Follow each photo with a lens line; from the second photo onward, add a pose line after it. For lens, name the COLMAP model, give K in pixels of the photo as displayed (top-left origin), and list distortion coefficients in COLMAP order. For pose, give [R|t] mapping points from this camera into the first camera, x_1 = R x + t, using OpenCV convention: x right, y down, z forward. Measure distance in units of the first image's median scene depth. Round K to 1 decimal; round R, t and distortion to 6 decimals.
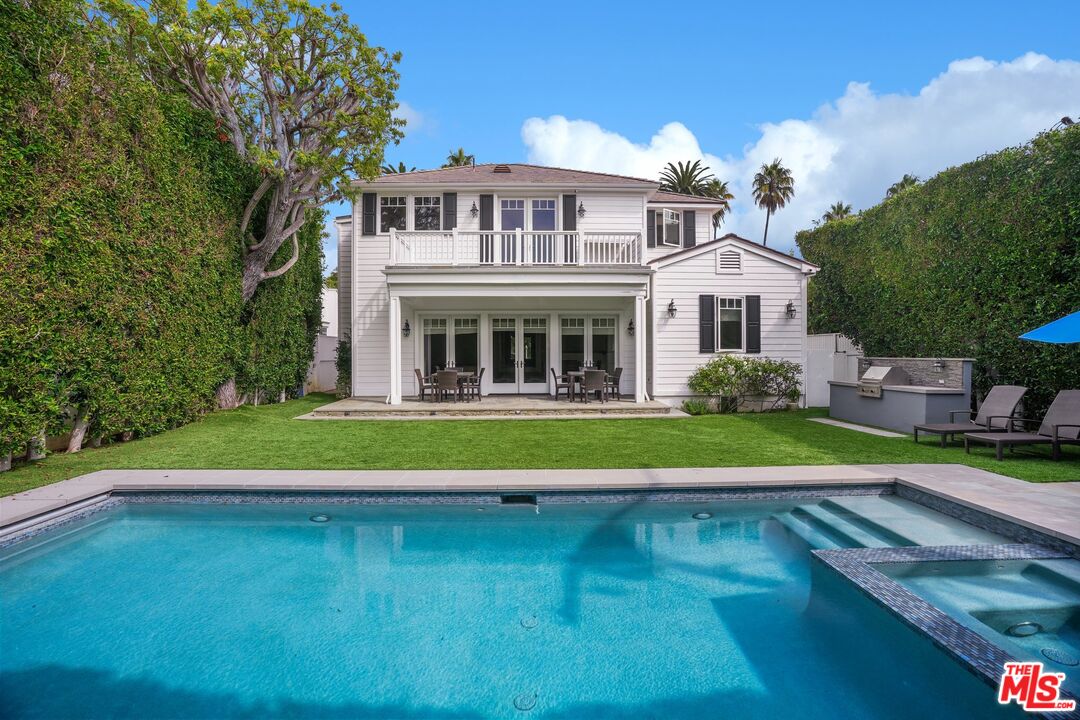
lens RADIAL K [[494.1, 0, 540.6], [0, 494.1, 359.3], [0, 0, 1]] dist [-0.030295, 0.000265]
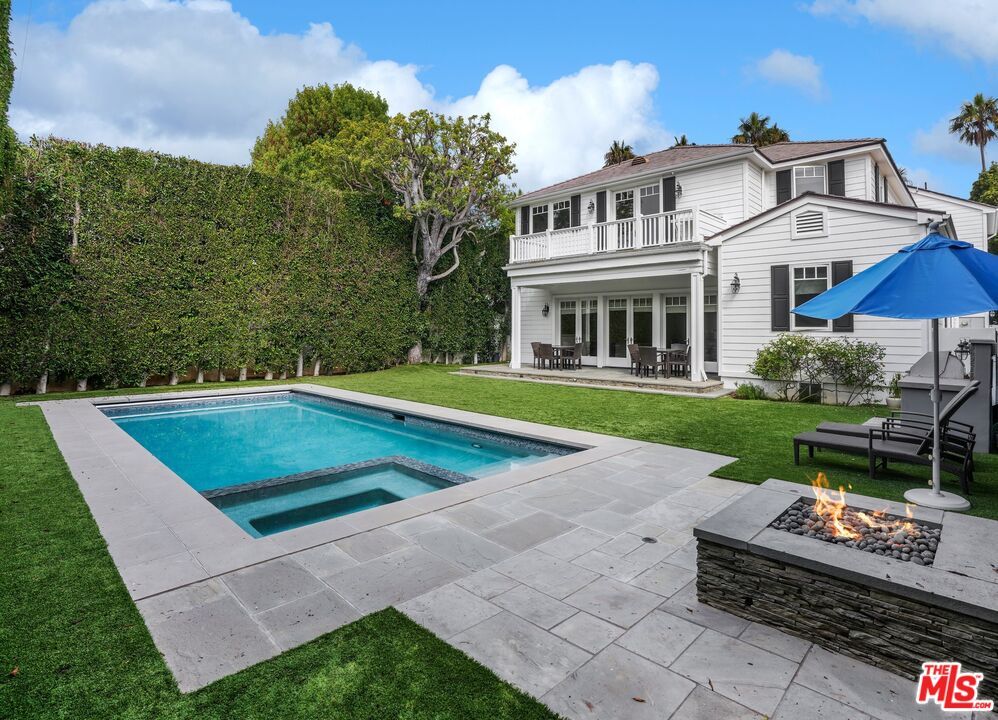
lens RADIAL K [[524.8, 0, 518.4], [0, 524.8, 313.2], [0, 0, 1]] dist [0.000607, 0.000523]
pose [[0.712120, -0.016072, -0.701874, 0.660046], [-0.017616, 0.999014, -0.040749, 0.001283], [0.701837, 0.041383, 0.711135, 0.008333]]
